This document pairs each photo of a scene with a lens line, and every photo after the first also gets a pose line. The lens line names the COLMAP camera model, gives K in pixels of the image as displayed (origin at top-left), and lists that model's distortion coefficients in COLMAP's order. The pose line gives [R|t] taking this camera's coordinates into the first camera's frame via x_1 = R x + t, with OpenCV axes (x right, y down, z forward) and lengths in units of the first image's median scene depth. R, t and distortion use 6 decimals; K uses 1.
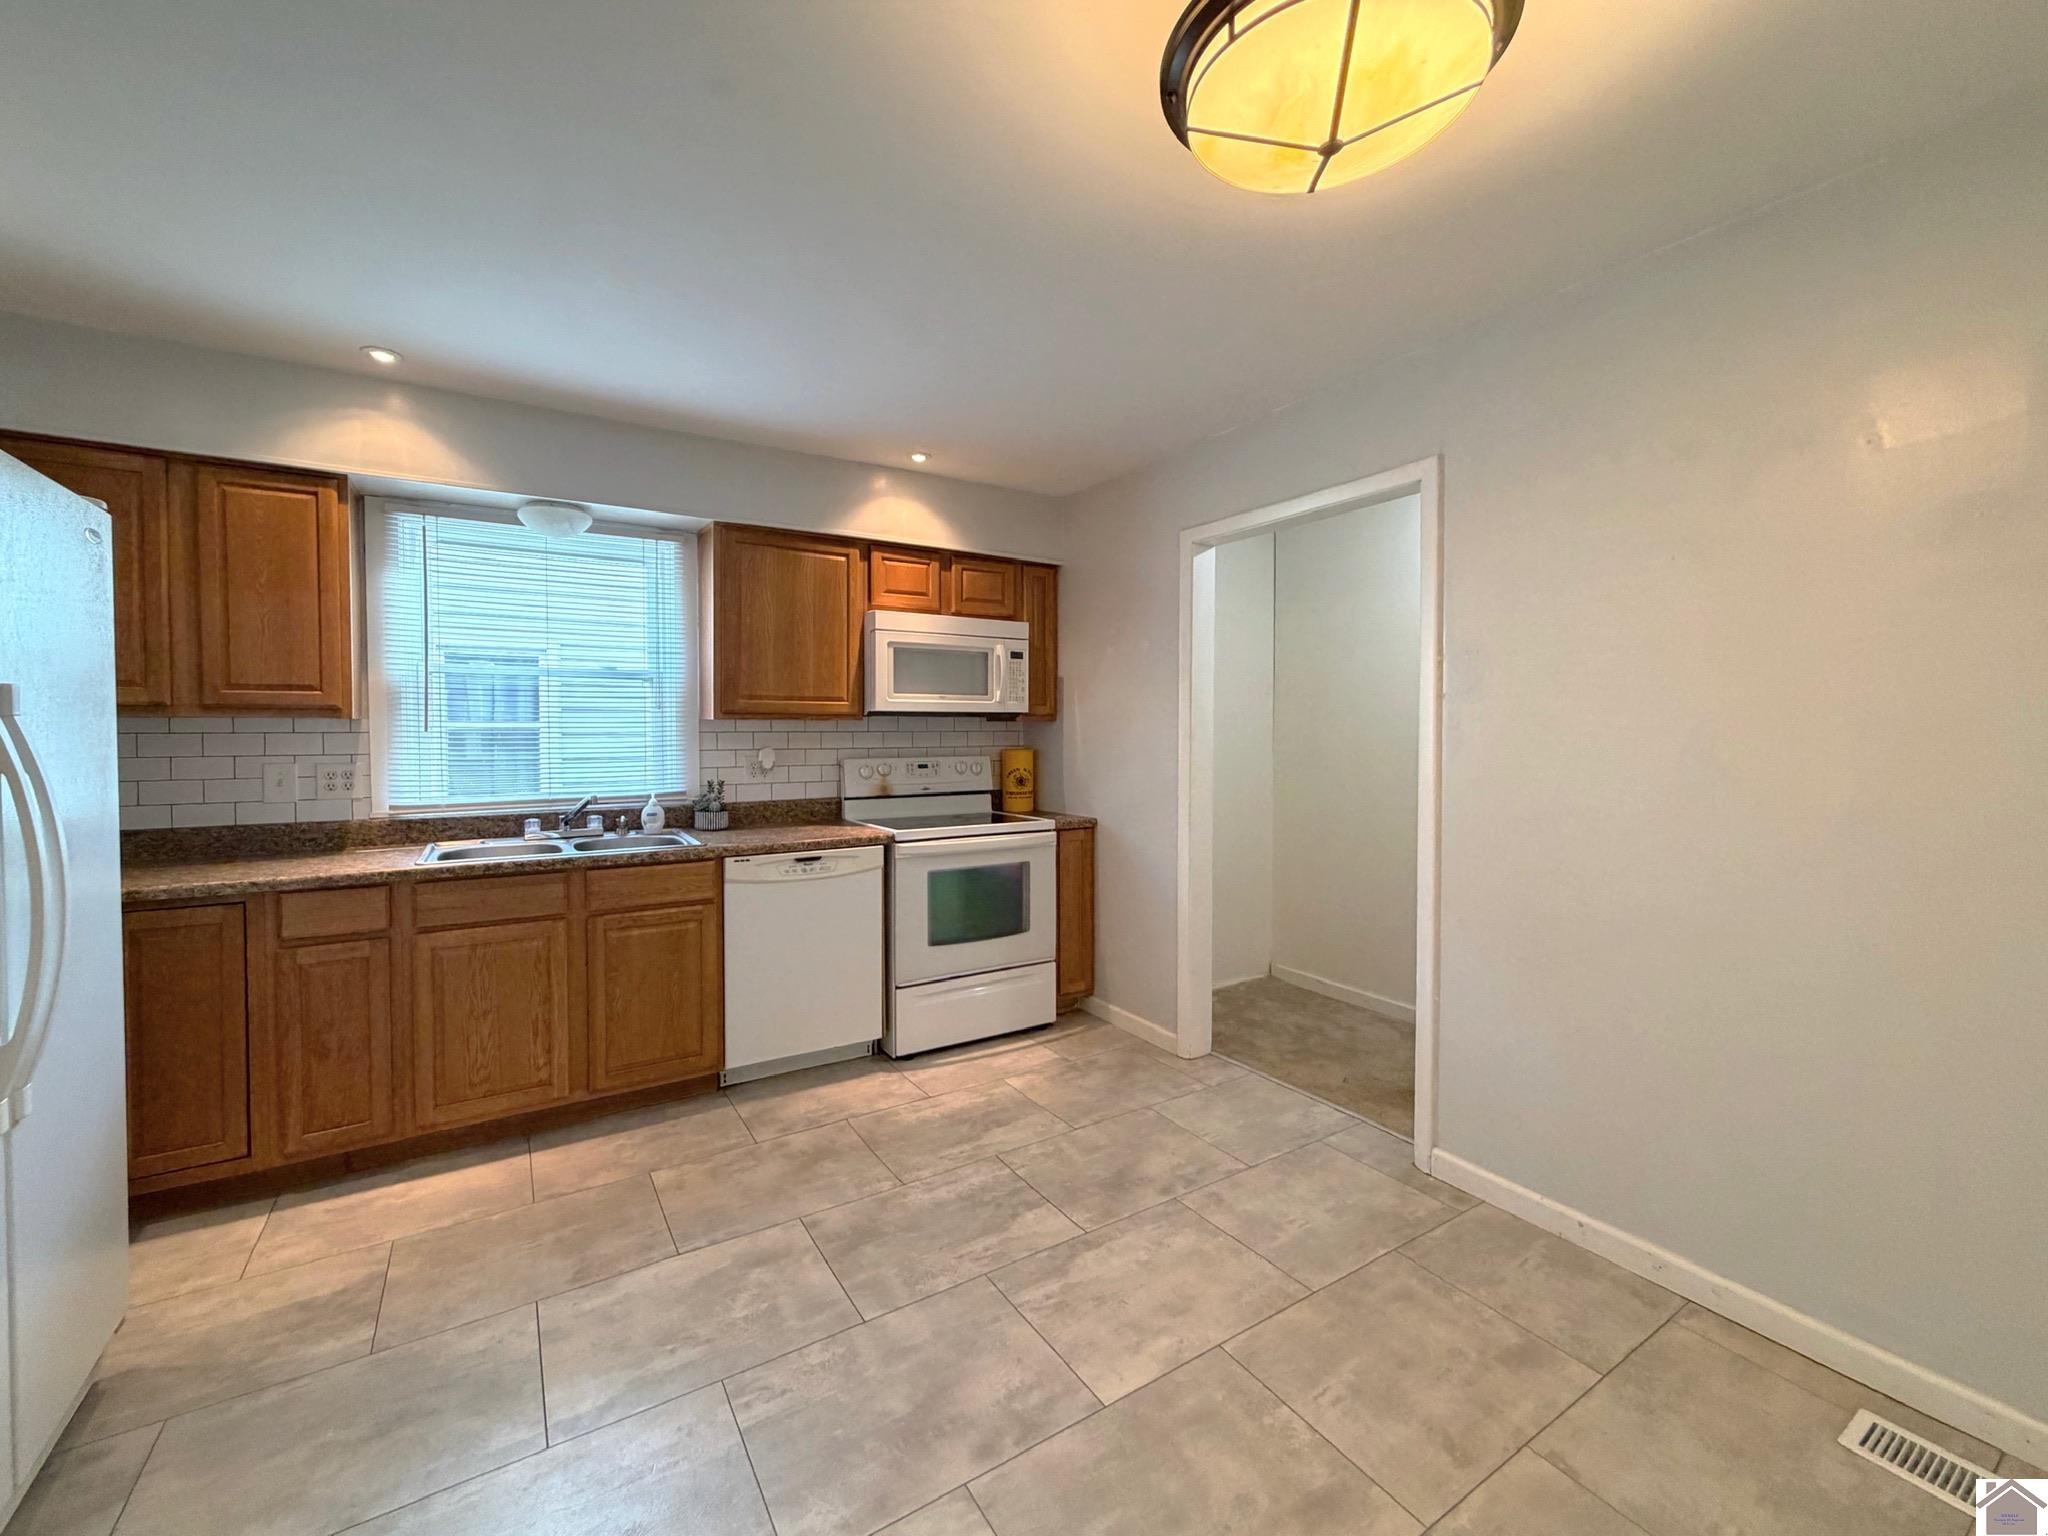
lens RADIAL K [[824.9, 0, 1019.7], [0, 824.9, 763.9], [0, 0, 1]] dist [0.001772, 0.000102]
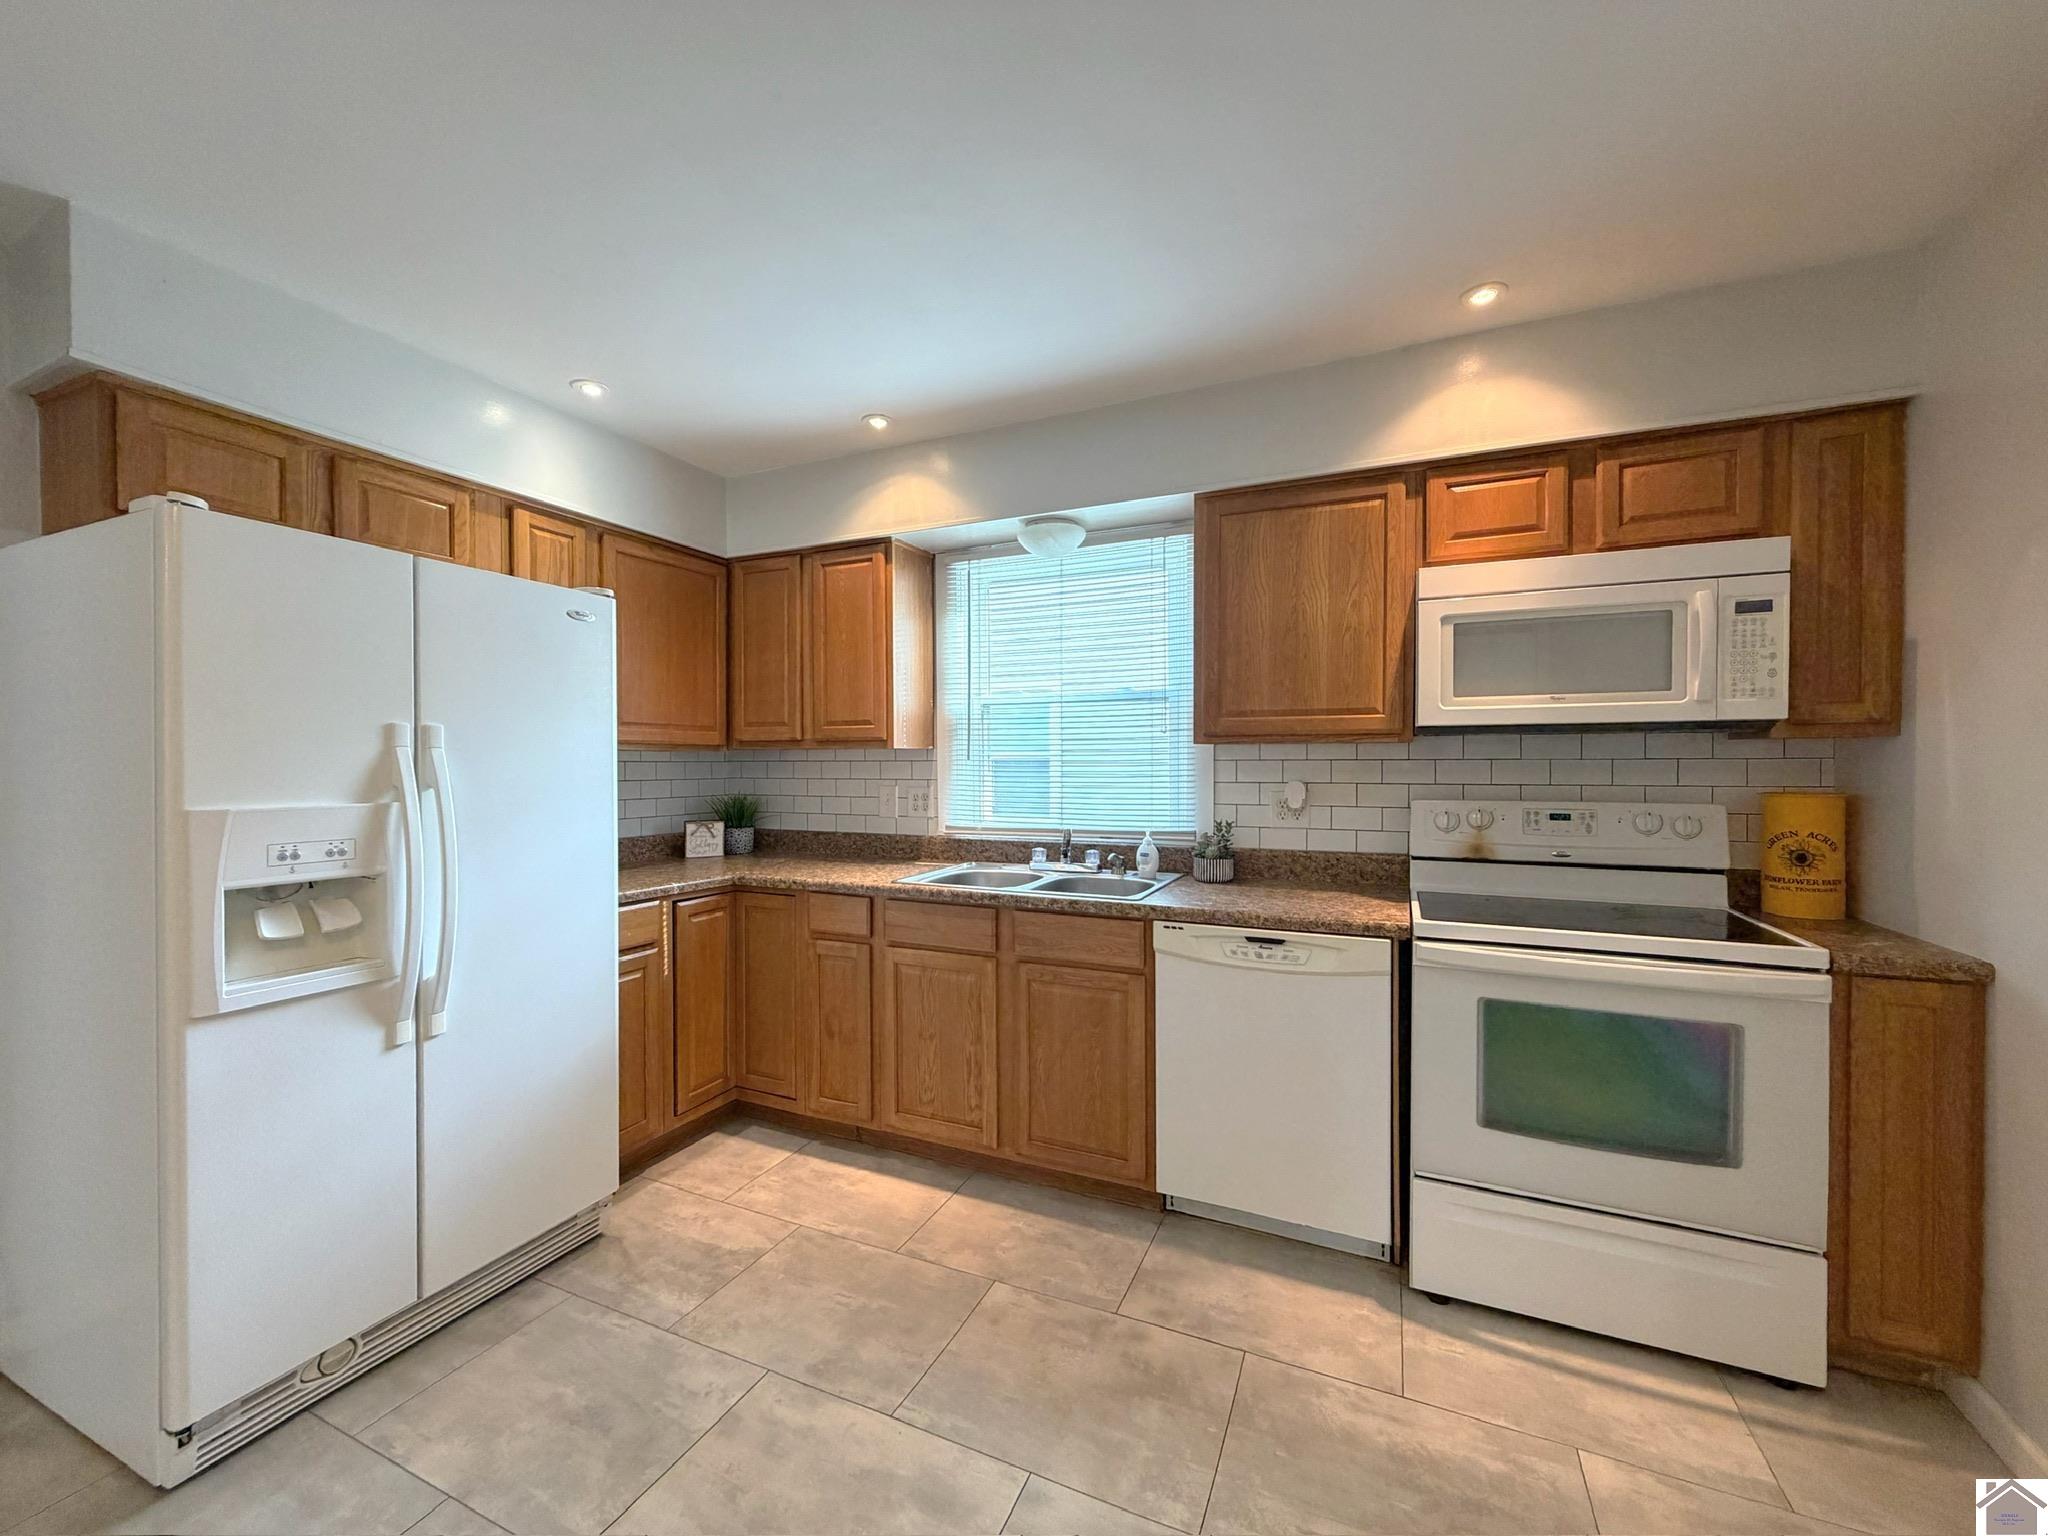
lens RADIAL K [[813.3, 0, 1021.3], [0, 813.3, 776.0], [0, 0, 1]] dist [-0.000007, -0.000012]
pose [[0.552966, 0.014445, -0.833078, 0.203719], [-0.032486, 0.999463, -0.004232, -0.014554], [0.832570, 0.029403, 0.553139, 0.444064]]
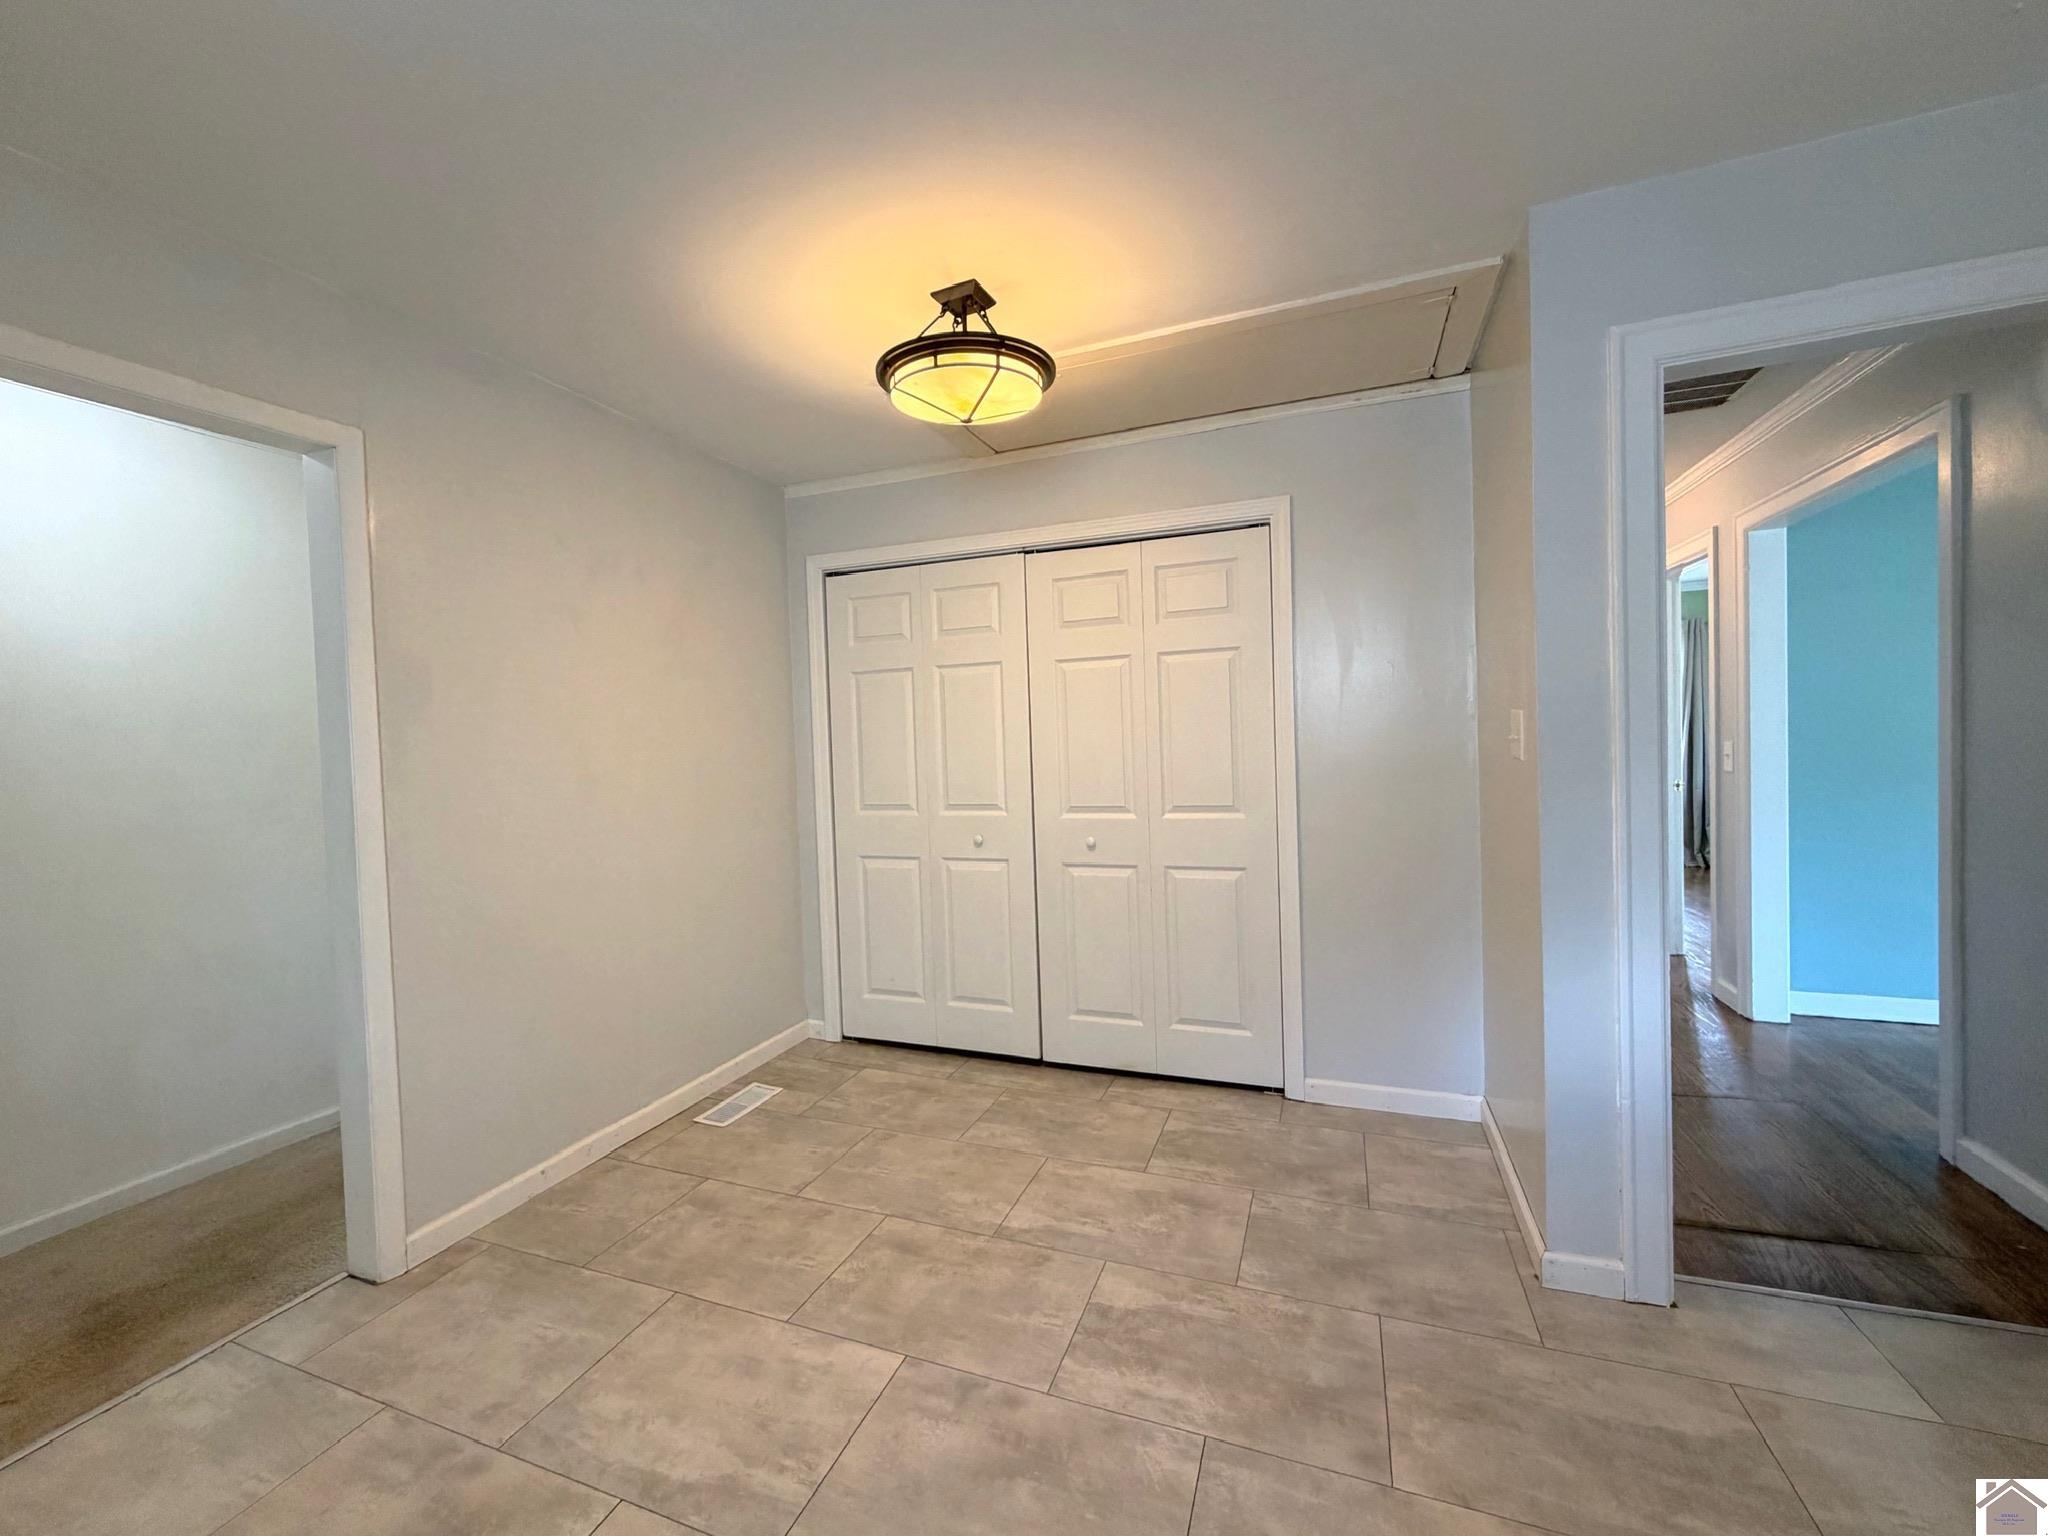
lens RADIAL K [[861.1, 0, 980.1], [0, 861.1, 762.7], [0, 0, 1]] dist [-0.000143, -0.000040]
pose [[-0.578459, 0.001212, 0.815711, -0.456406], [0.067160, 0.996675, 0.046145, -0.021772], [-0.812942, 0.081476, -0.576617, 0.789344]]
